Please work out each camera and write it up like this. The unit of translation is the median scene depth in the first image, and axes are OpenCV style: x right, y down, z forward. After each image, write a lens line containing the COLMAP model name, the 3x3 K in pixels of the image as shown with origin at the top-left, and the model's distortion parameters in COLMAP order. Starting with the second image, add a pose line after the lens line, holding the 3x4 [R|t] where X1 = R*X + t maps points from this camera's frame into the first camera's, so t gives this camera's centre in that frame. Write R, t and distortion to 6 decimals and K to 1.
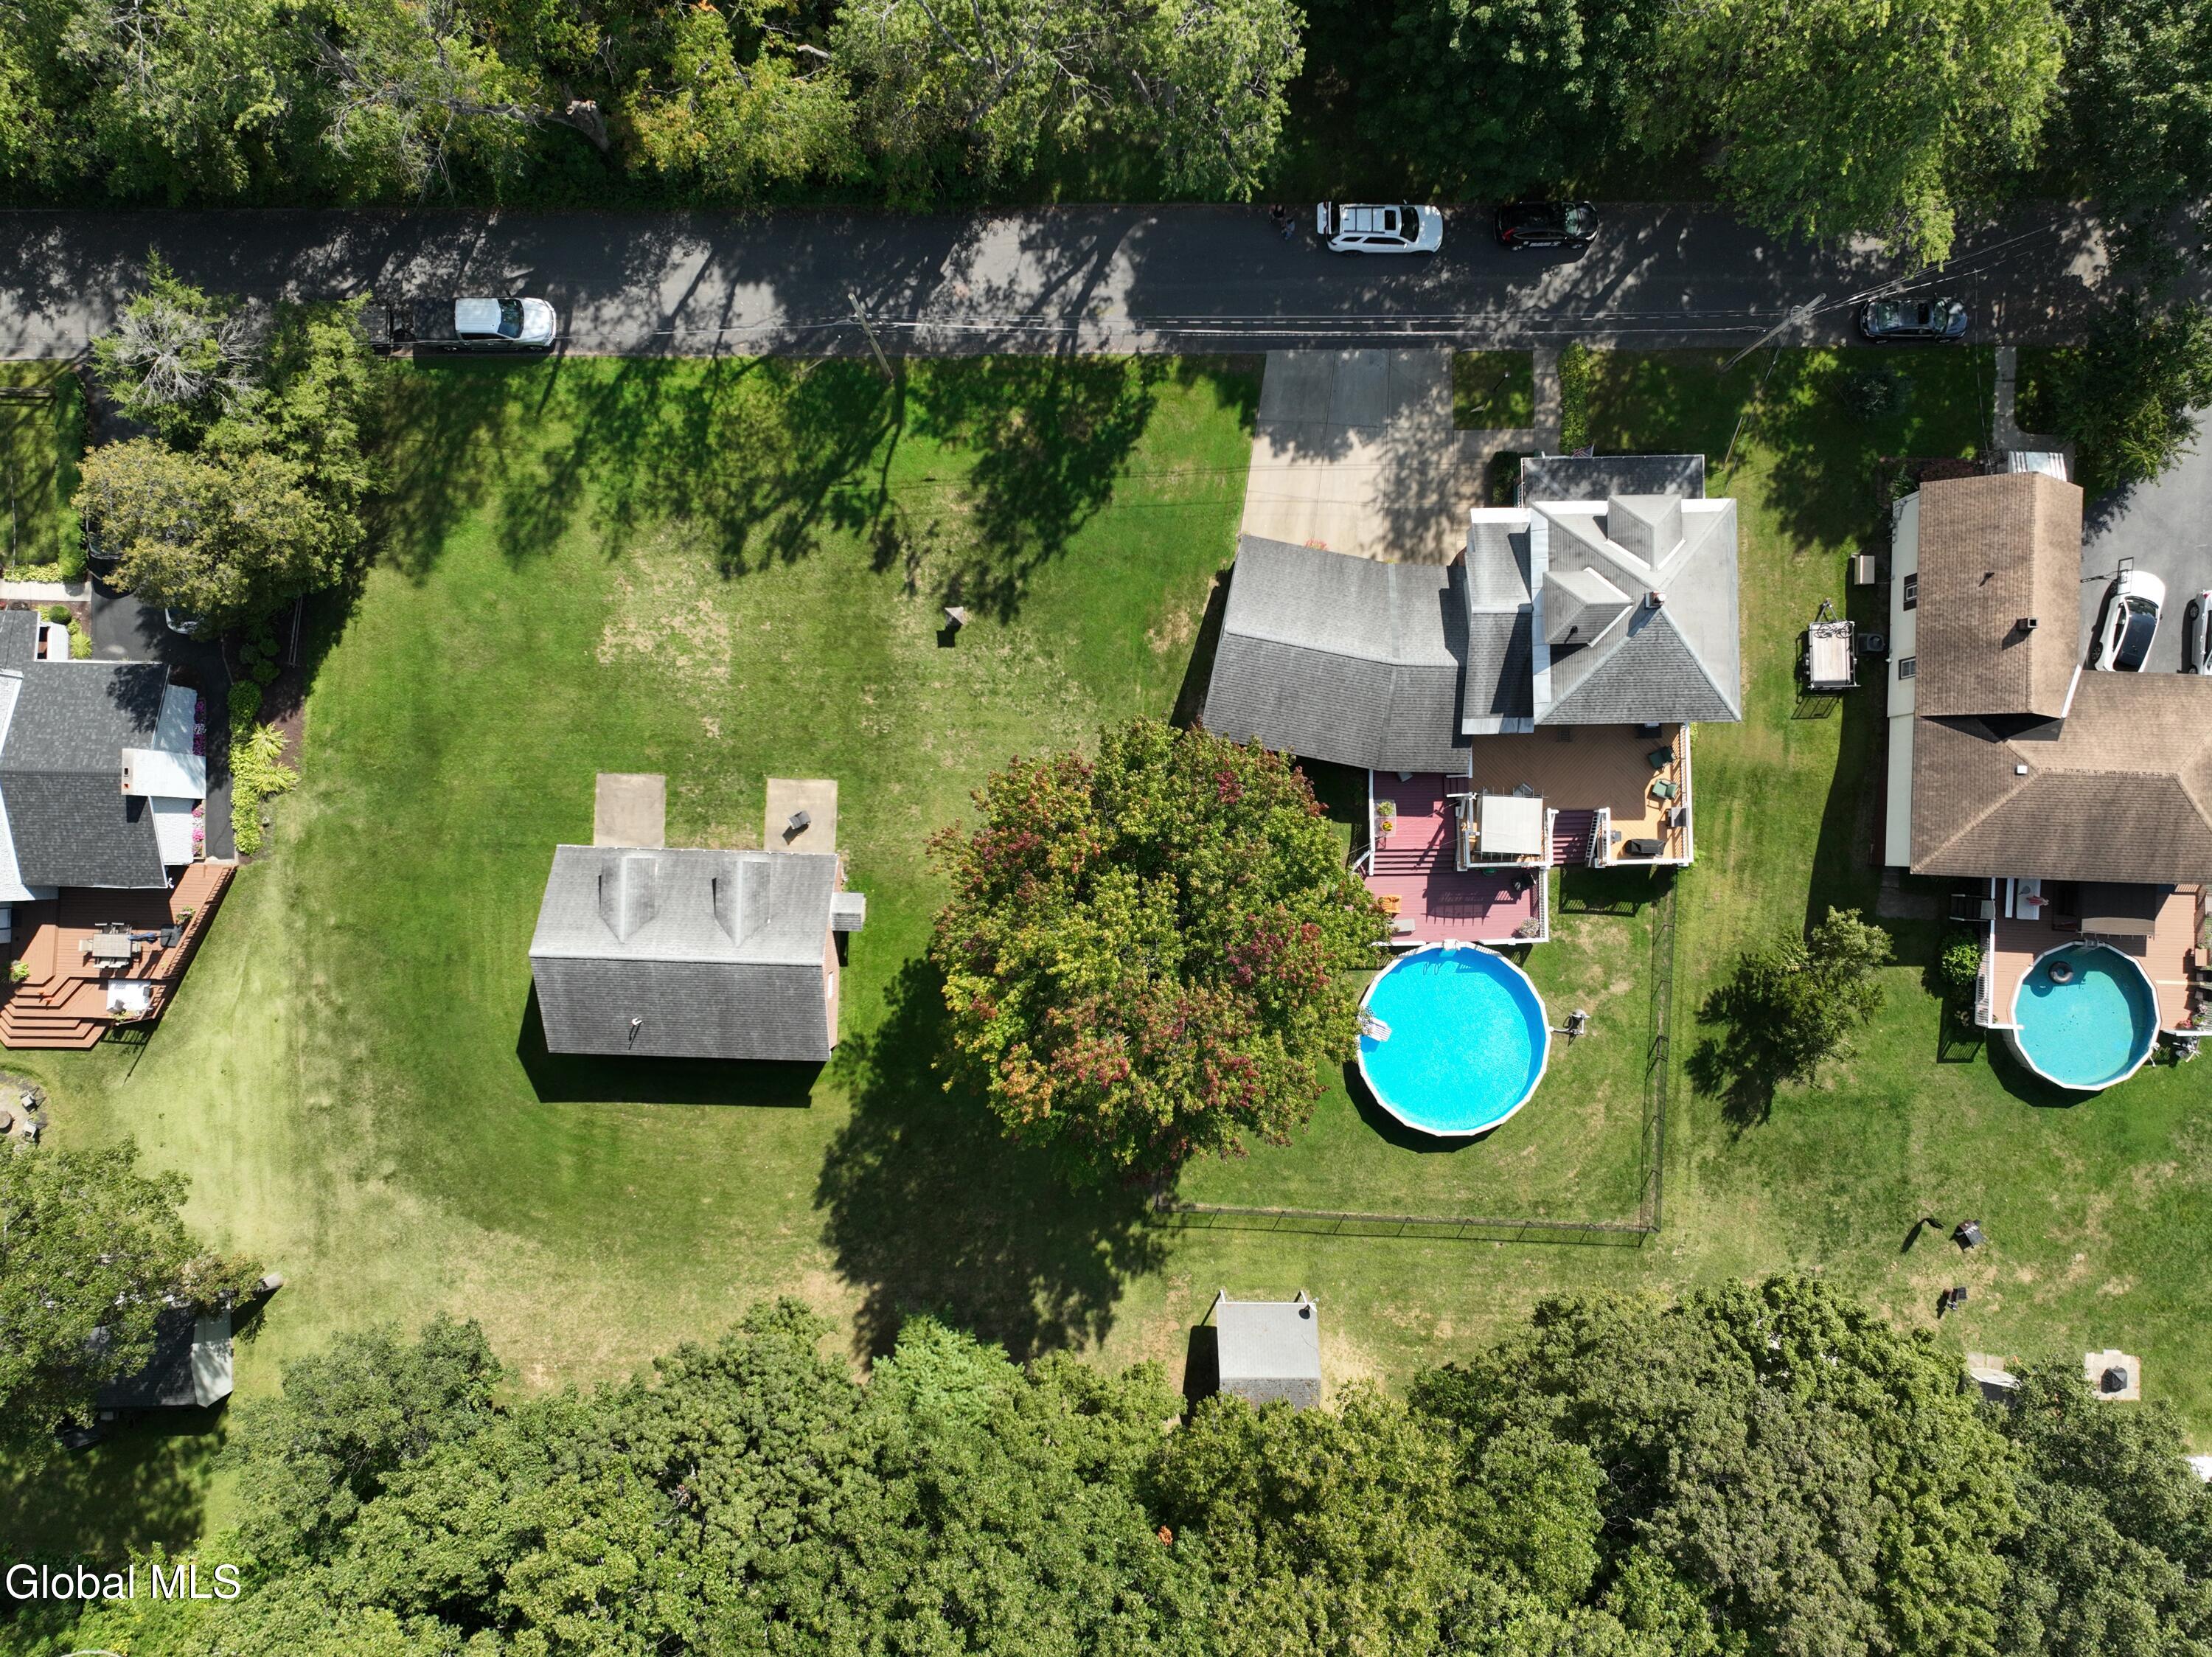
lens RADIAL K [[1675.0, 0, 1125.9], [0, 1675.0, 822.6], [0, 0, 1]] dist [-0.009039, 0.020320]
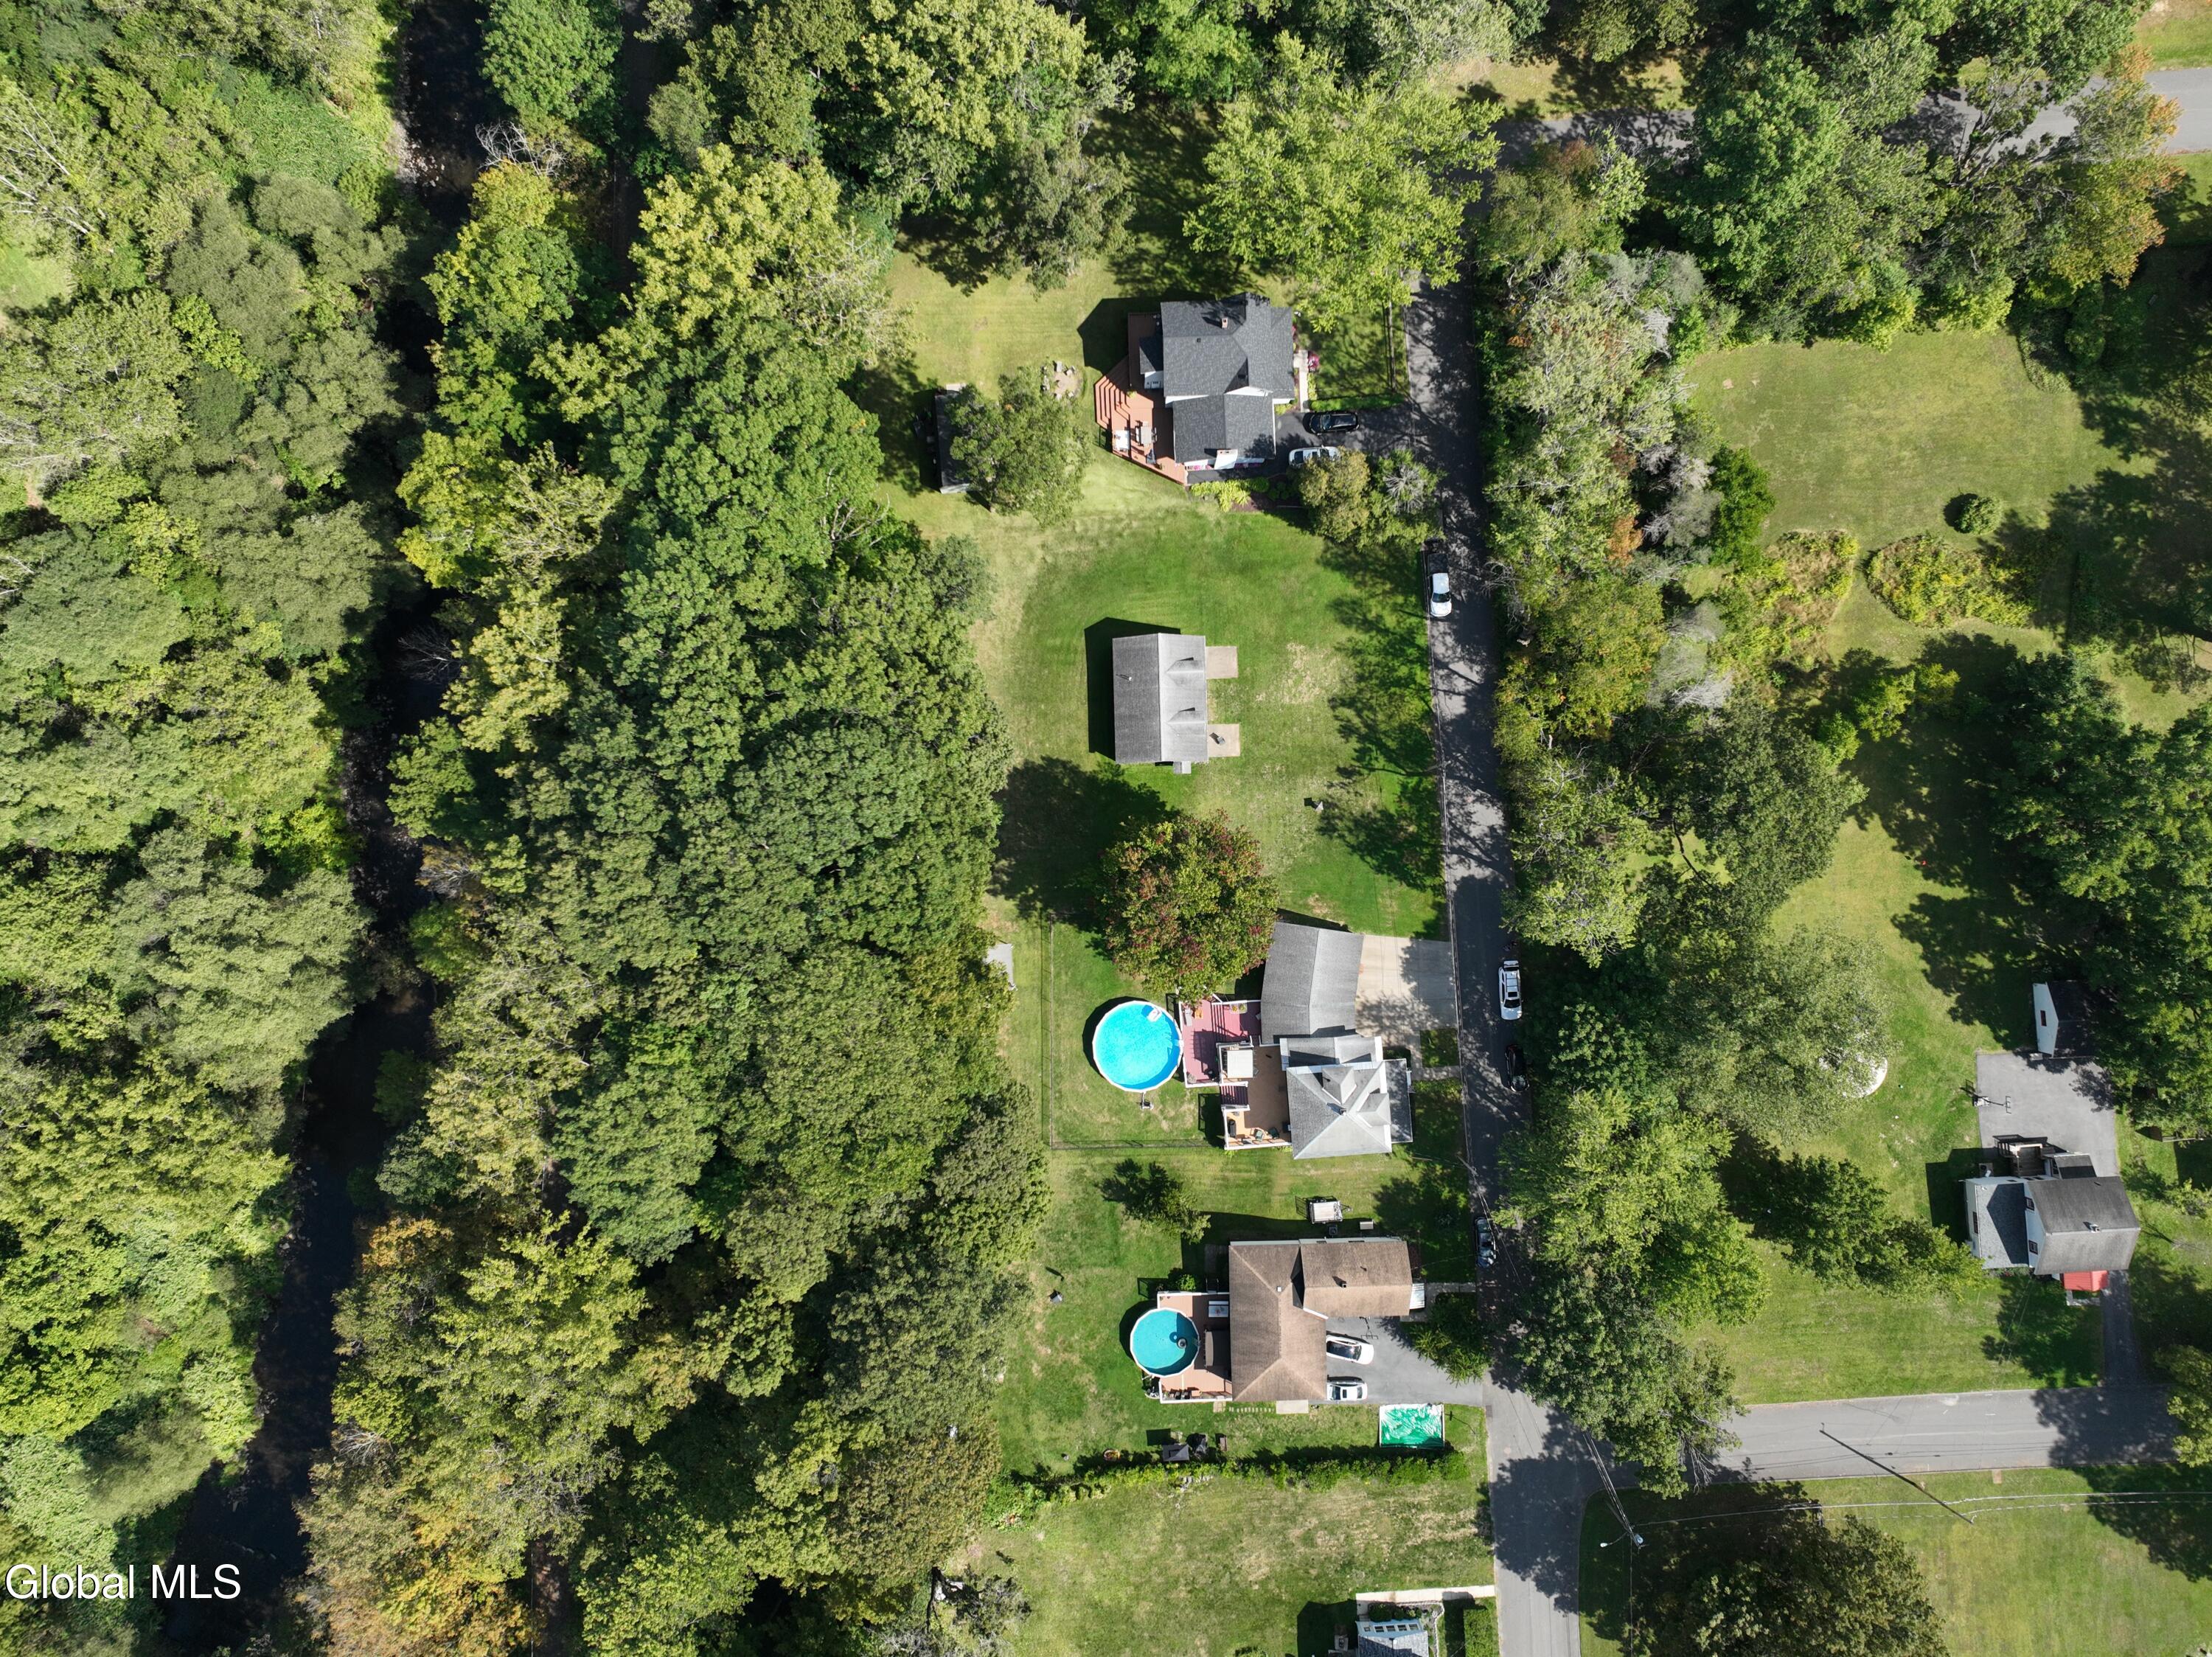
lens RADIAL K [[1675.0, 0, 1111.6], [0, 1675.0, 816.5], [0, 0, 1]] dist [-0.009039, 0.020320]
pose [[0.058182, 0.997677, -0.035428, -0.026491], [-0.998182, 0.058697, 0.013679, 0.116710], [0.015727, 0.034567, 0.999279, -1.179493]]
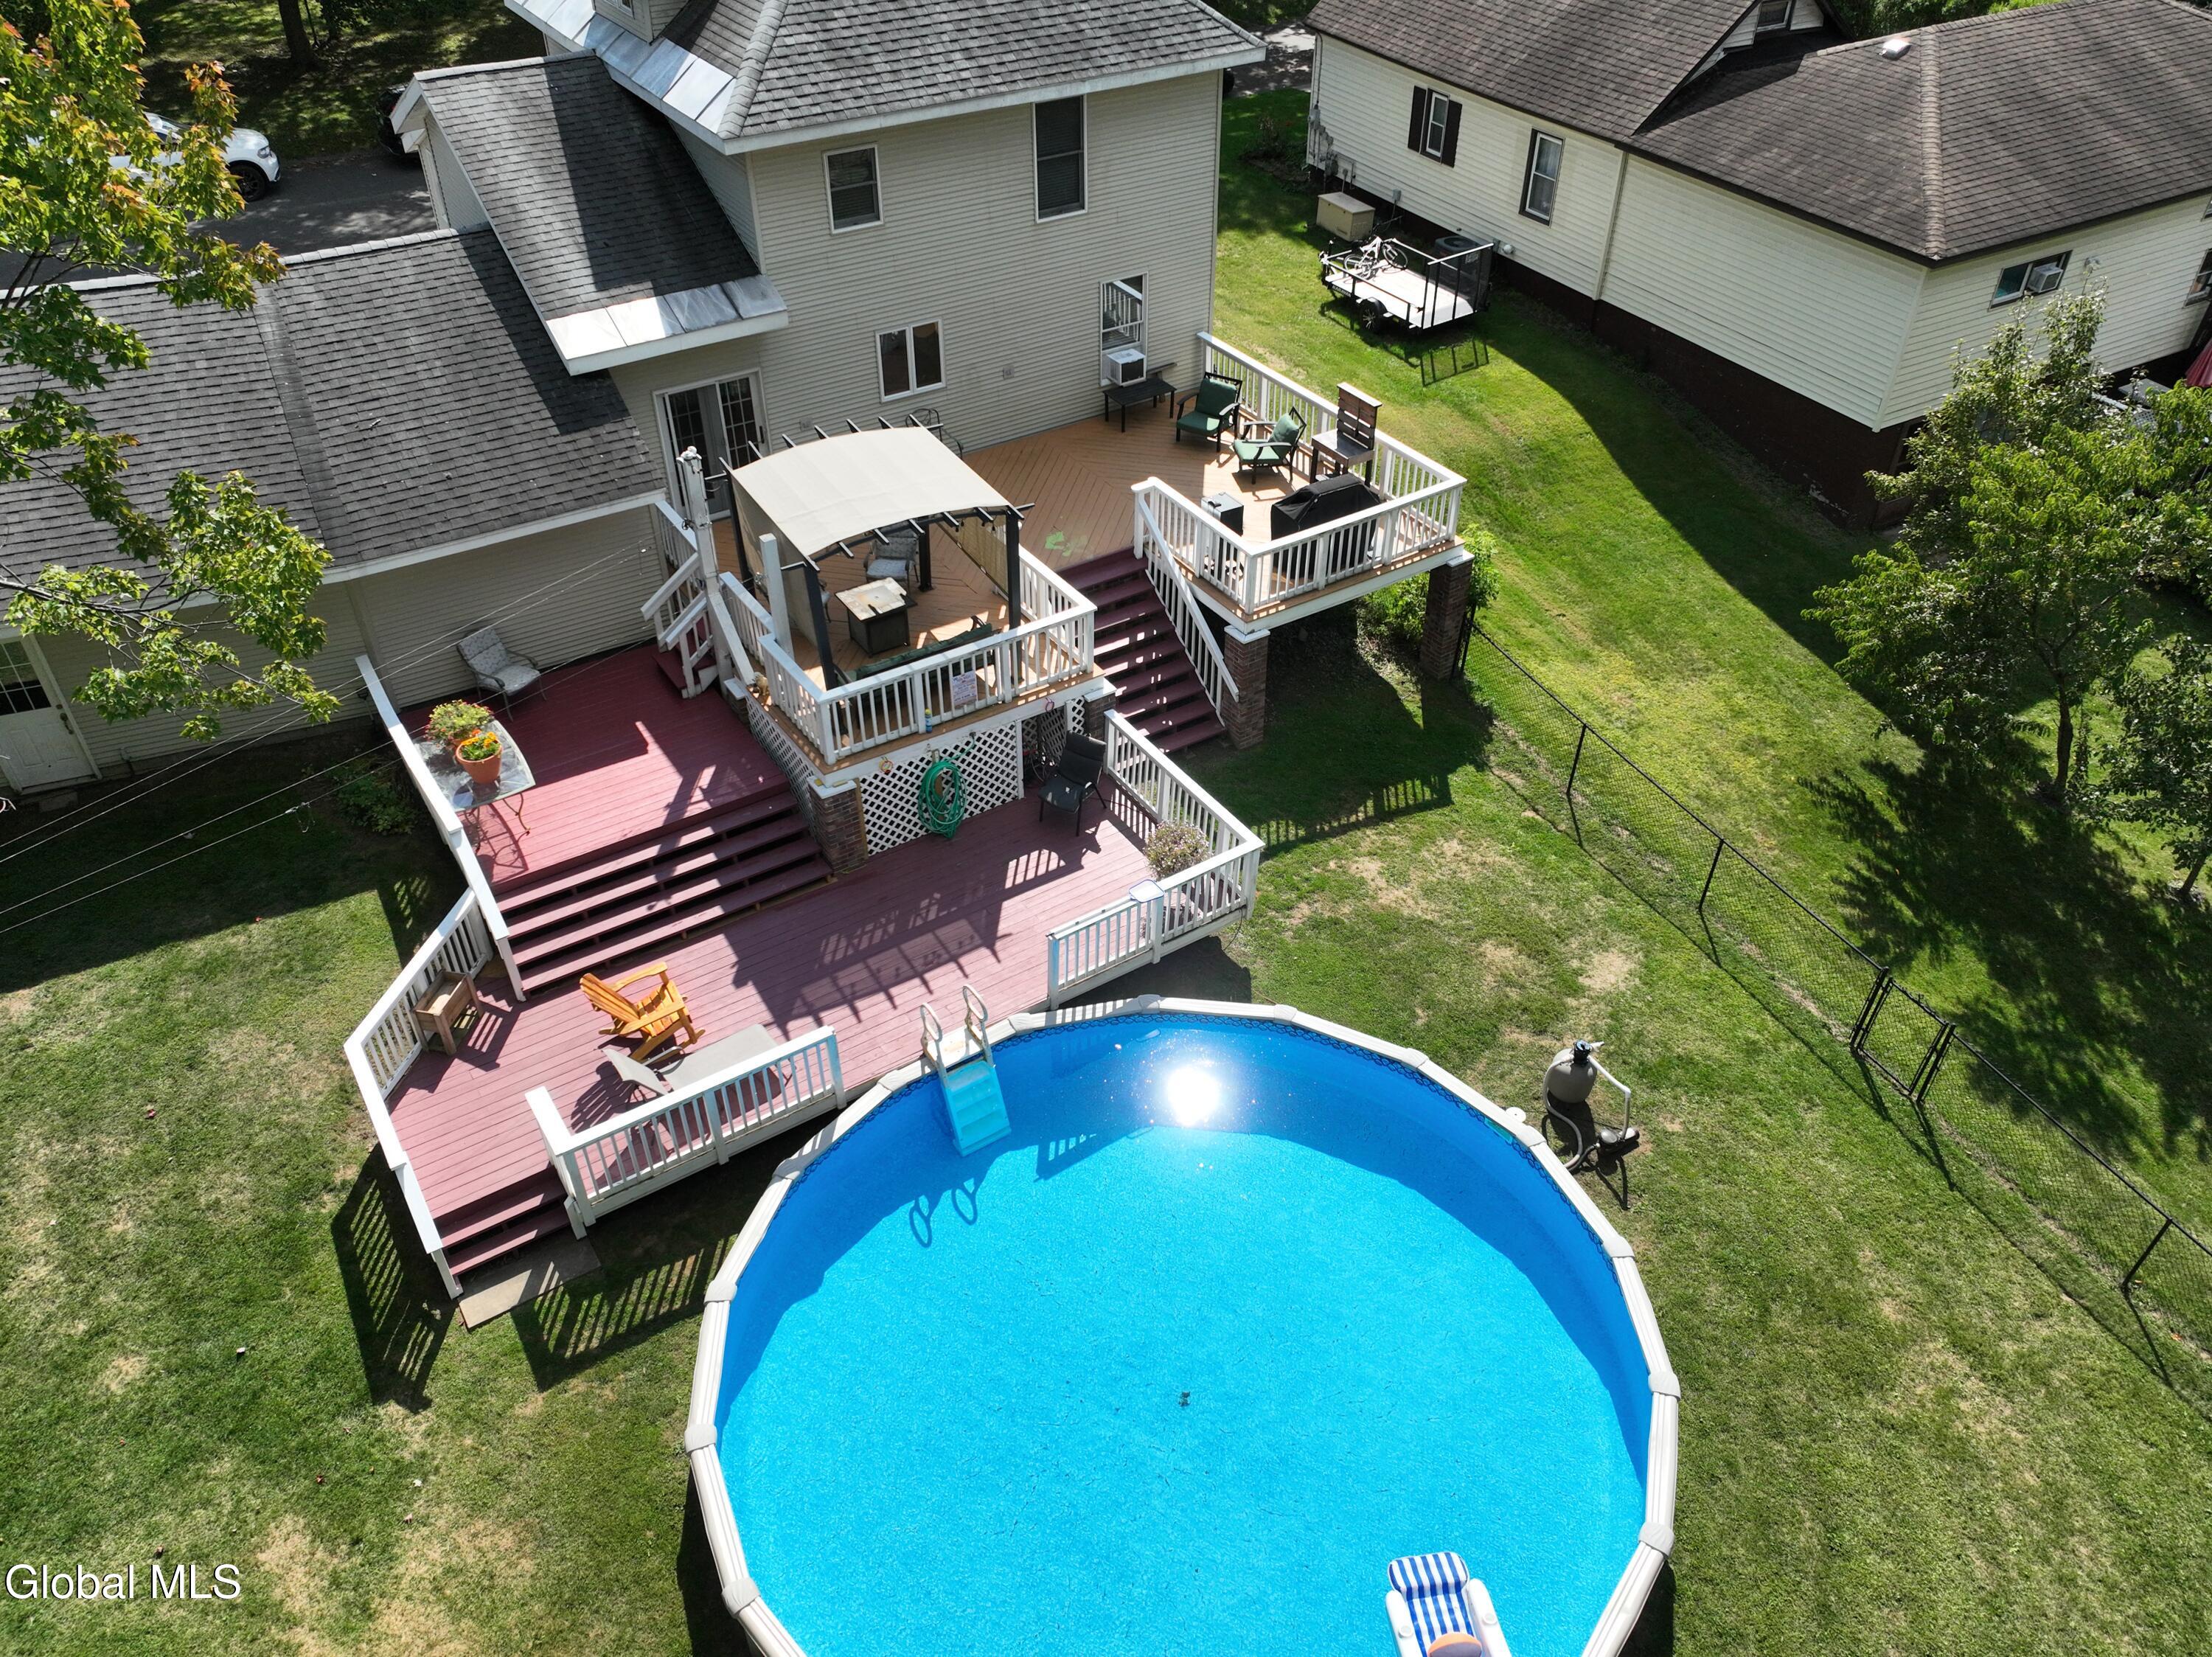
lens RADIAL K [[1675.0, 0, 1126.7], [0, 1675.0, 823.0], [0, 0, 1]] dist [-0.009039, 0.020320]
pose [[0.841952, -0.334686, 0.423206, 0.125424], [0.539365, 0.542775, -0.643802, 0.223440], [-0.014234, 0.770312, 0.637508, 0.829824]]
